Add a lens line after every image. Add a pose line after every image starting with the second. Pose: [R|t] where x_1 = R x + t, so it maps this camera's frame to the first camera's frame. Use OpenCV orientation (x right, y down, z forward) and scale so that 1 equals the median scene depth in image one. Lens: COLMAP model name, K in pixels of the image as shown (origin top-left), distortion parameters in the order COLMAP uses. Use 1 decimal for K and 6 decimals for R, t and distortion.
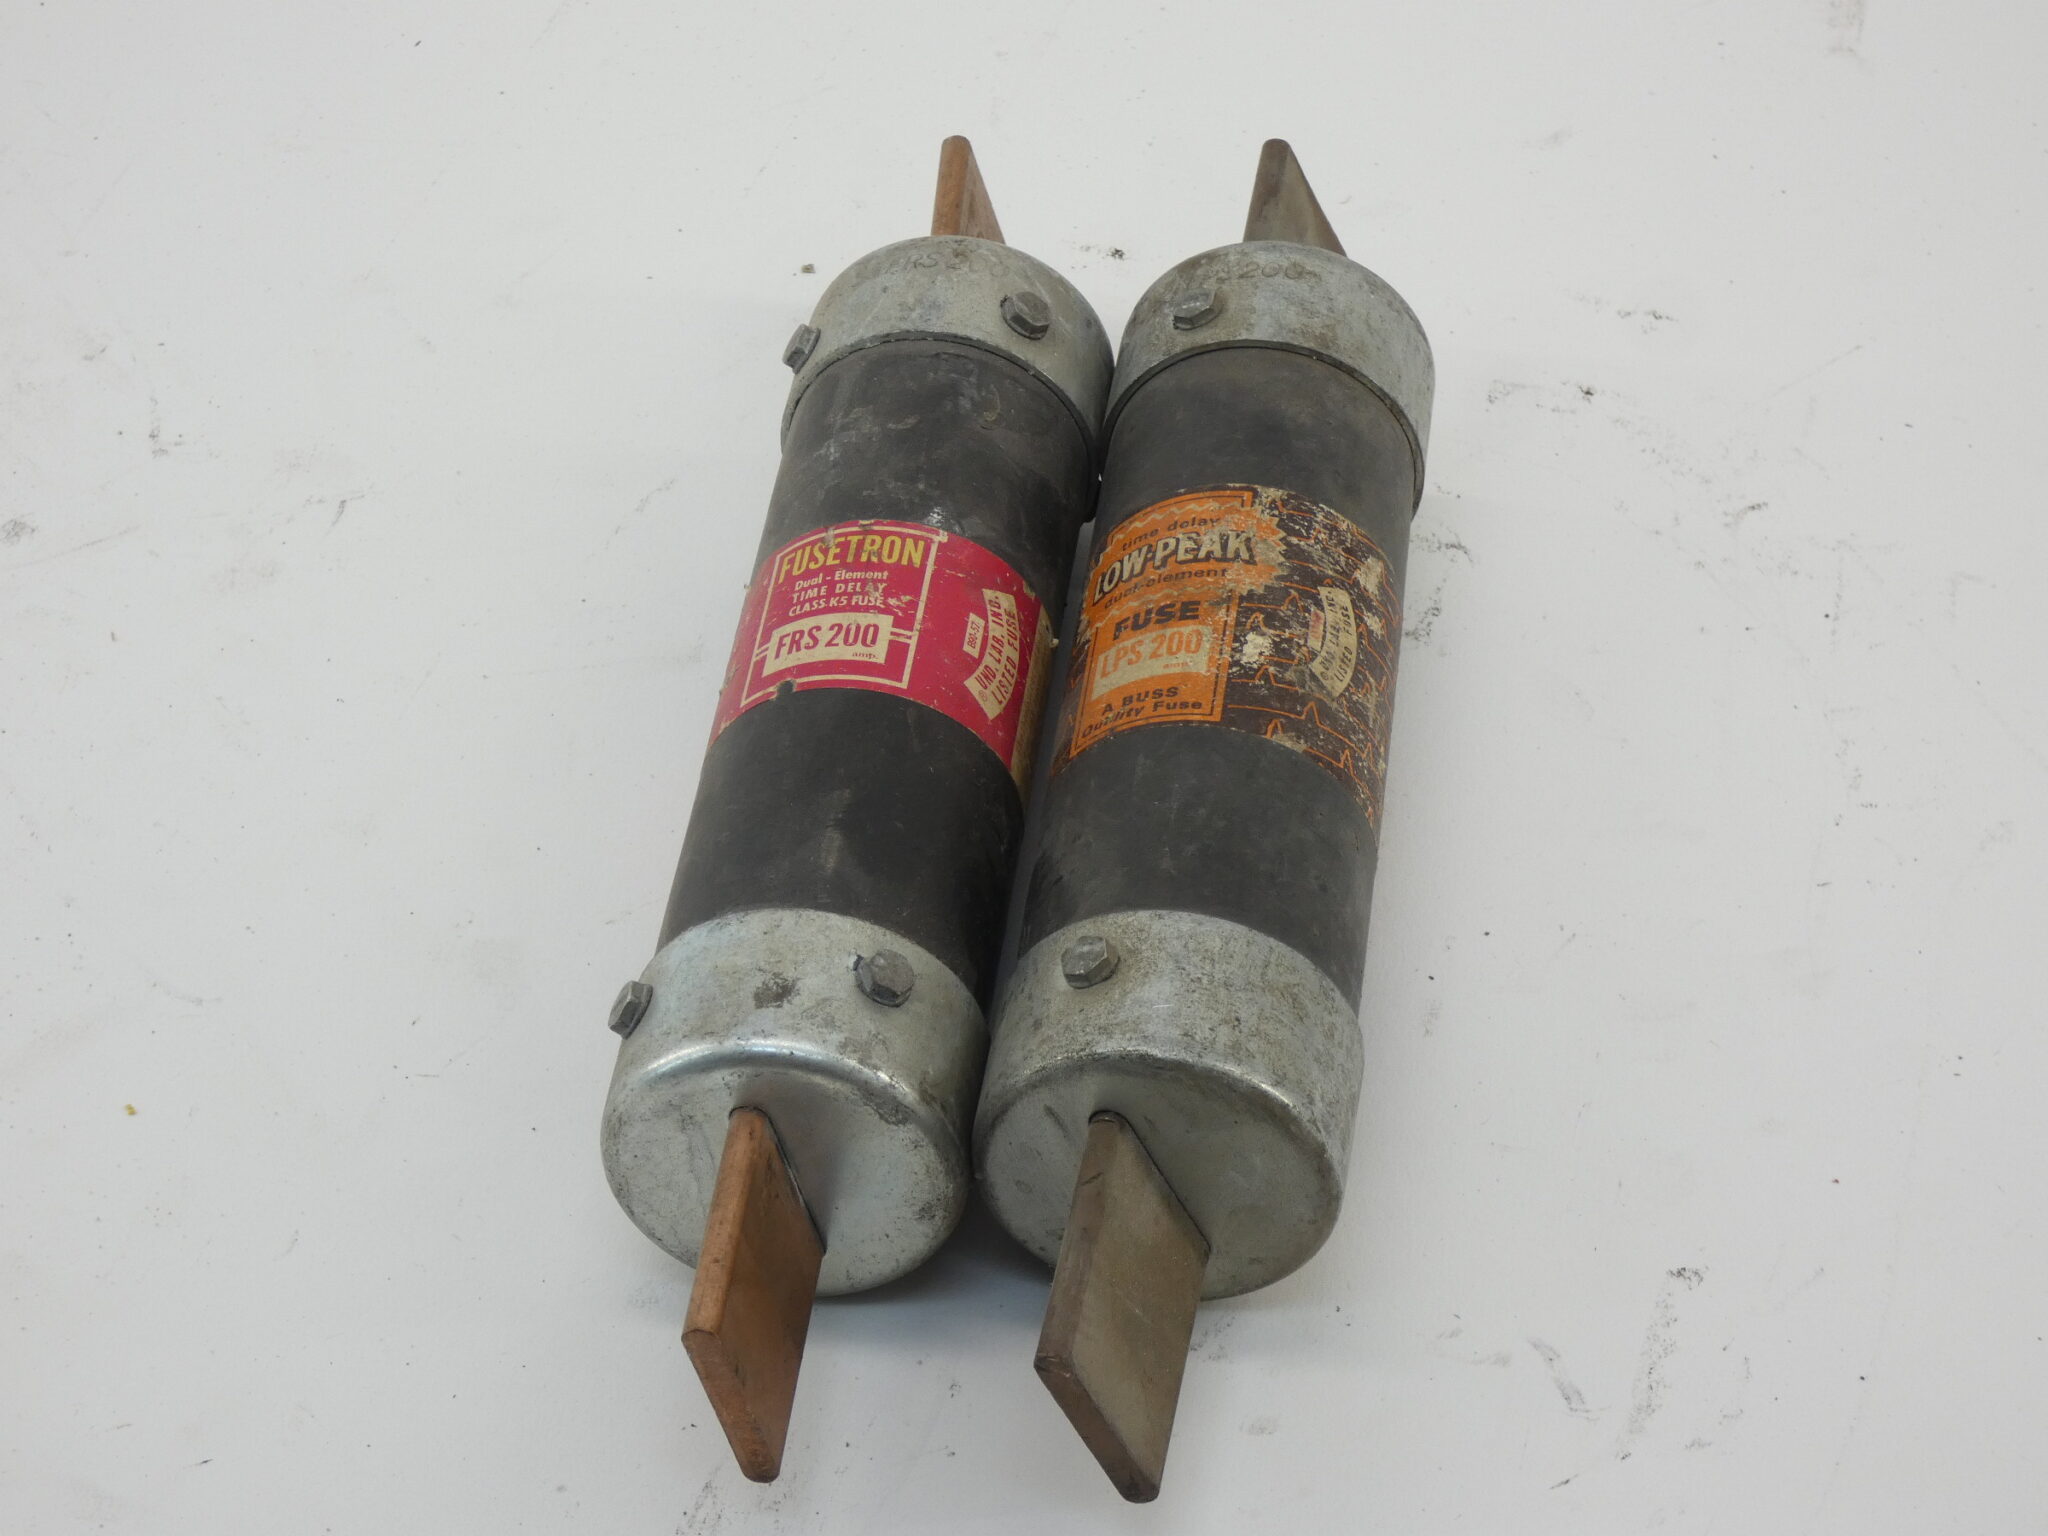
lens RADIAL K [[4837.5, 0, 1024.0], [0, 4837.5, 768.0], [0, 0, 1]] dist [0.001988, -0.004766]
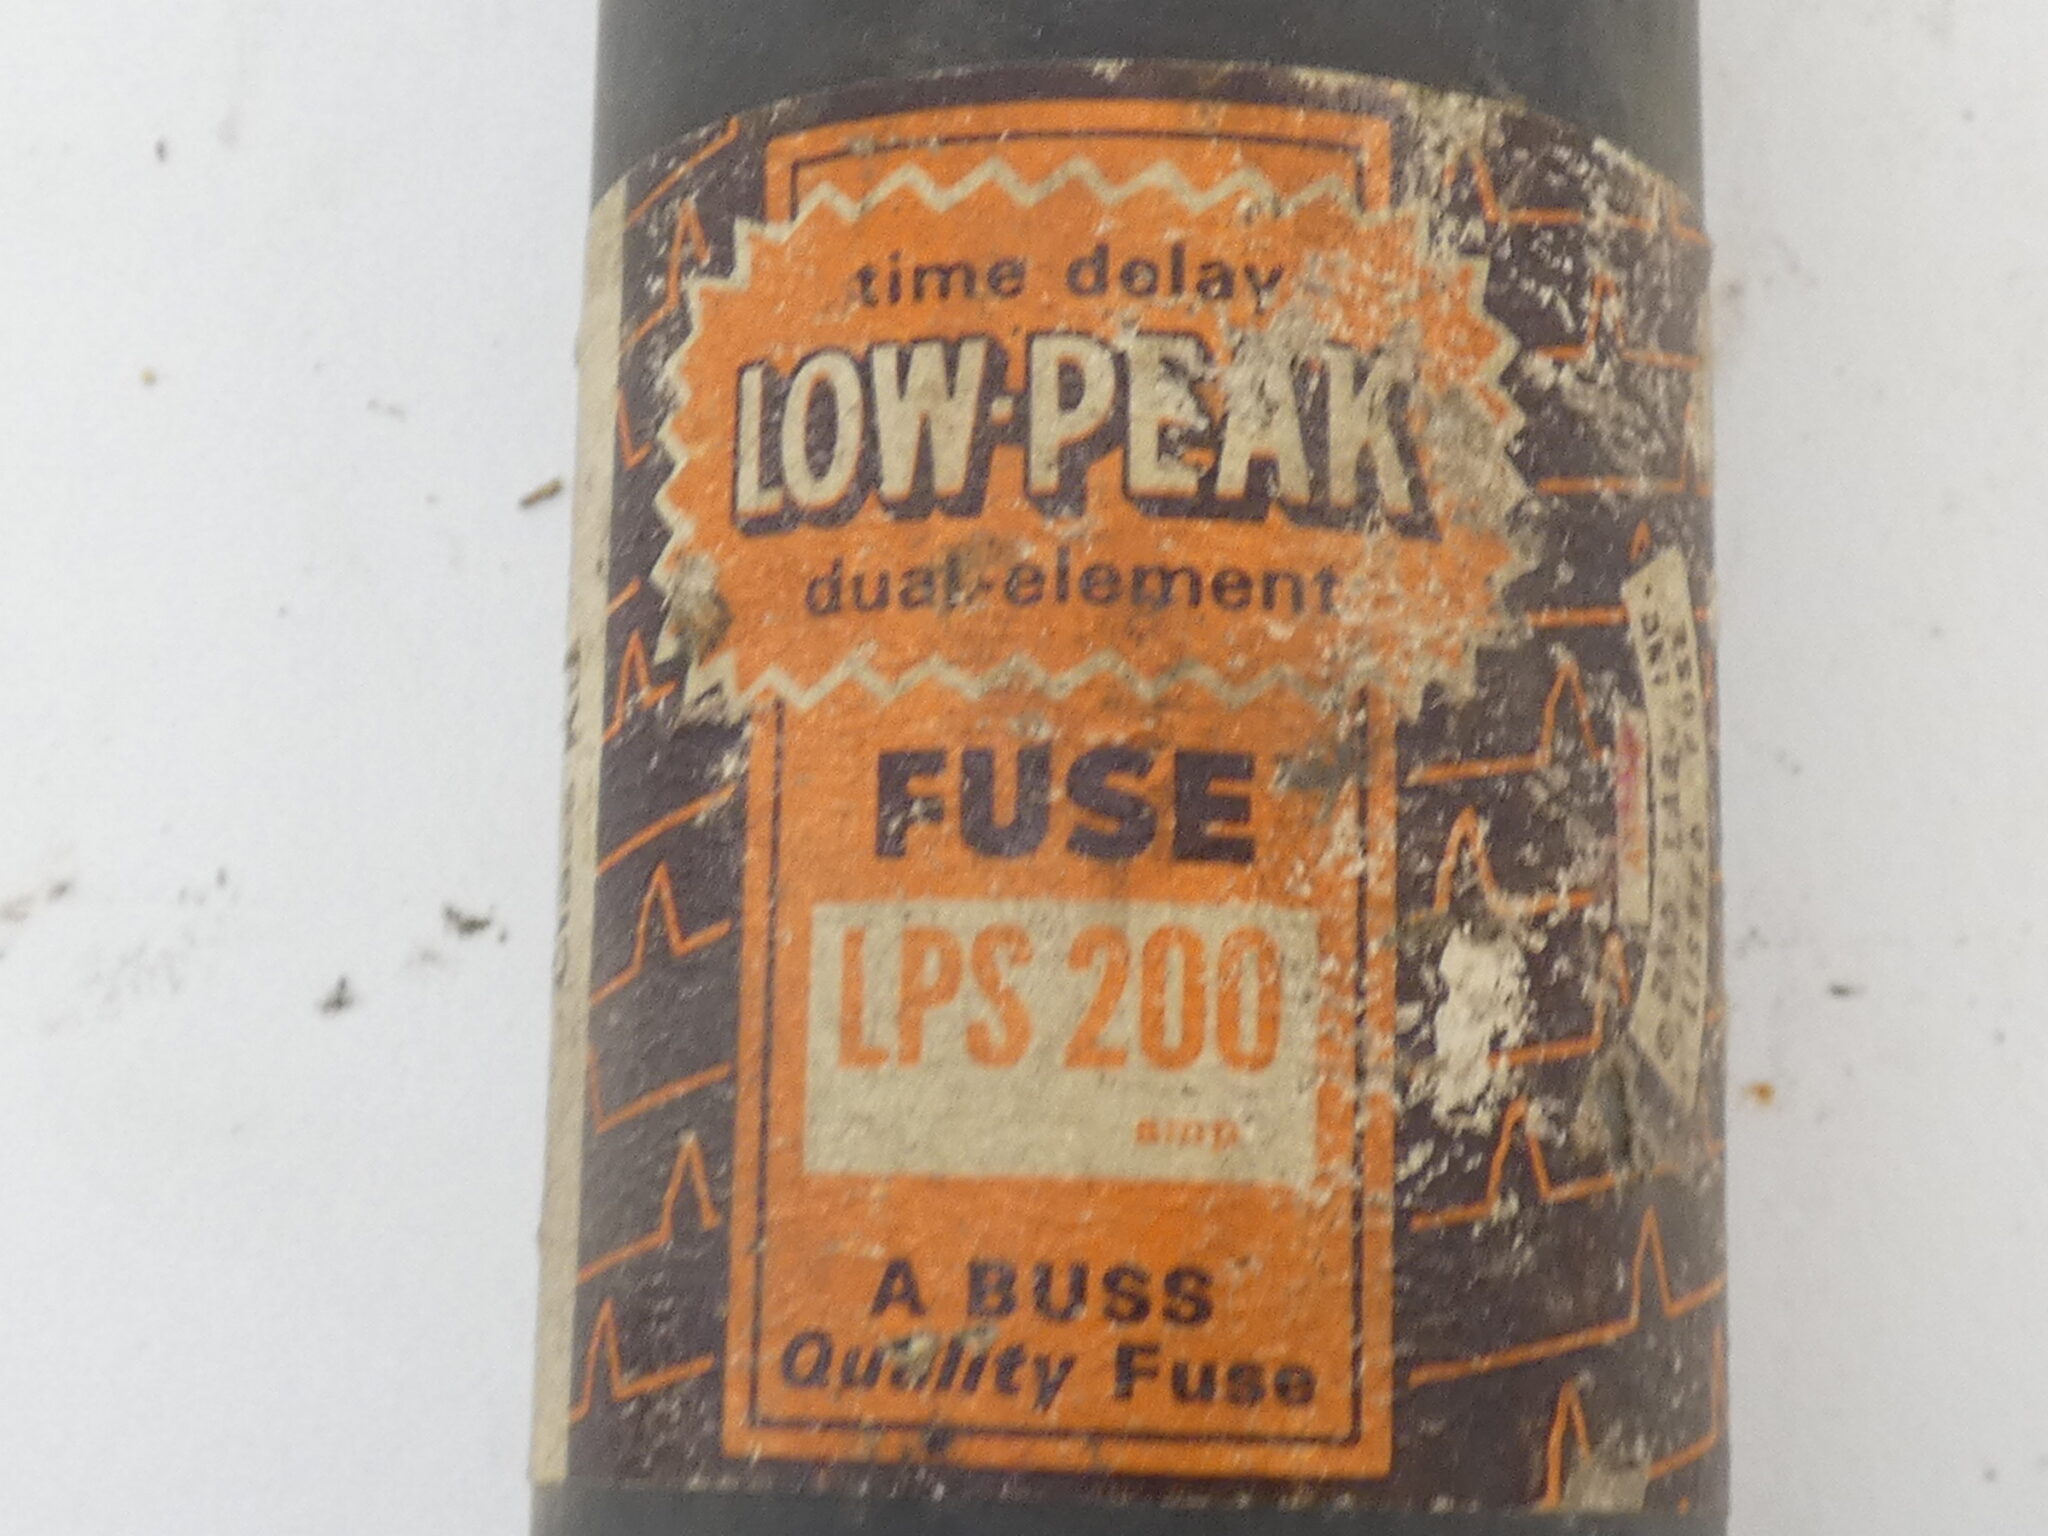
lens RADIAL K [[3258.3, 0, 1024.0], [0, 3258.3, 768.0], [0, 0, 1]] dist [0.002388, -0.032726]
pose [[0.944402, -0.048050, 0.325264, -0.028981], [-0.156817, 0.803670, 0.574041, -0.127870], [-0.288987, -0.593133, 0.751452, 0.875293]]
